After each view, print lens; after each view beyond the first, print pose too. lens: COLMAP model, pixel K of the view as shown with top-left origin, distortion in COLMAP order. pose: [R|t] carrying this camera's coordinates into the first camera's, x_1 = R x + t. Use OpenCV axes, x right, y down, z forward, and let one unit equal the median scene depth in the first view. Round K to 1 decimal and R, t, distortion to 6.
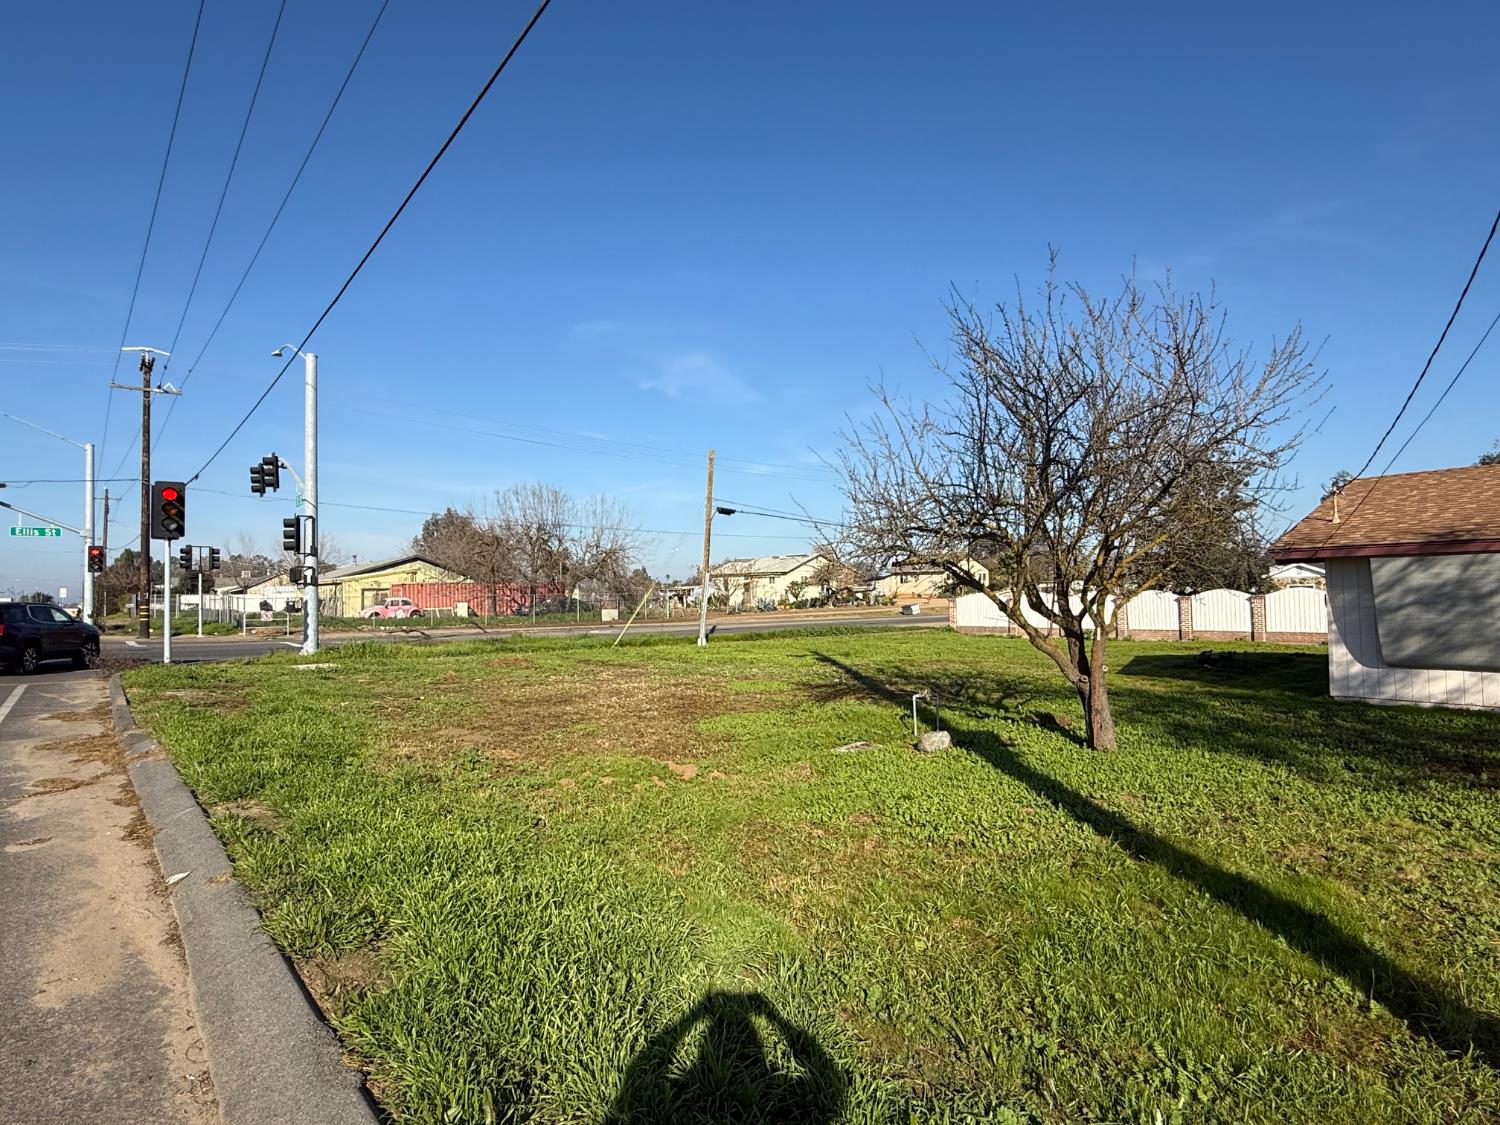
lens RADIAL K [[808.9, 0, 745.6], [0, 808.9, 566.5], [0, 0, 1]] dist [0.004052, 0.000916]
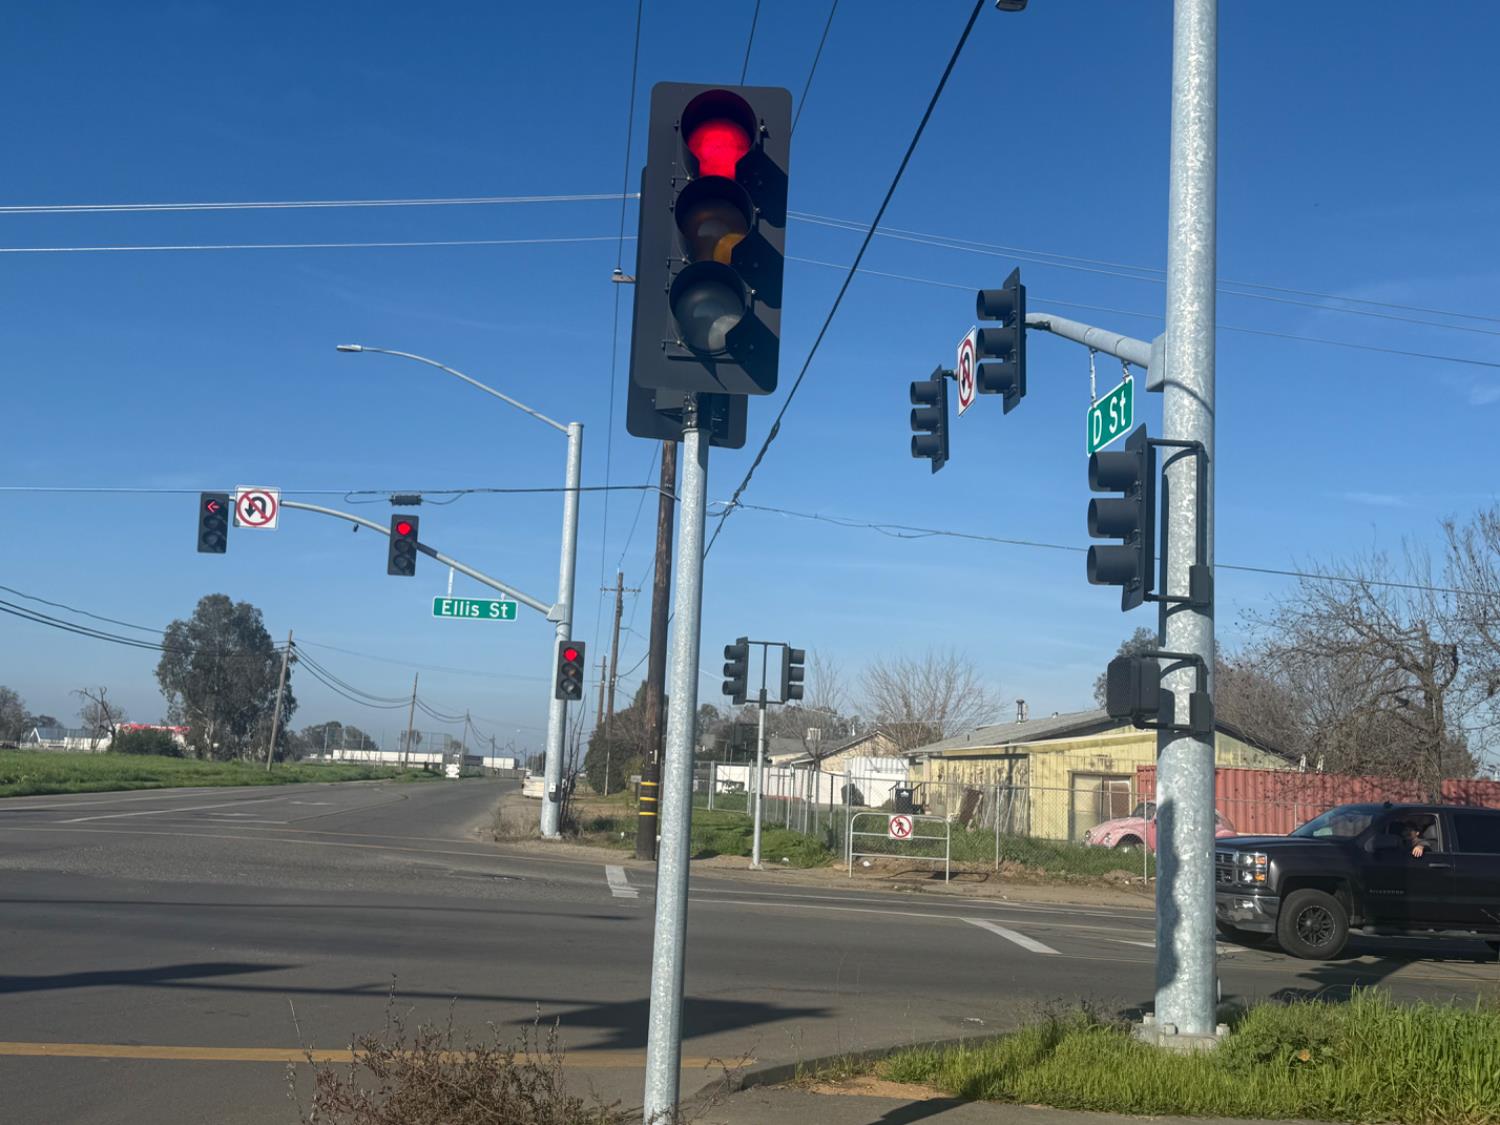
lens RADIAL K [[1585.8, 0, 750.0], [0, 1585.8, 562.5], [0, 0, 1]] dist [0.131258, 0.002683]
pose [[0.831043, -0.017768, -0.555924, -0.218138], [-0.045164, 0.994033, -0.099285, 0.014292], [0.554371, 0.107618, 0.825283, 0.309376]]
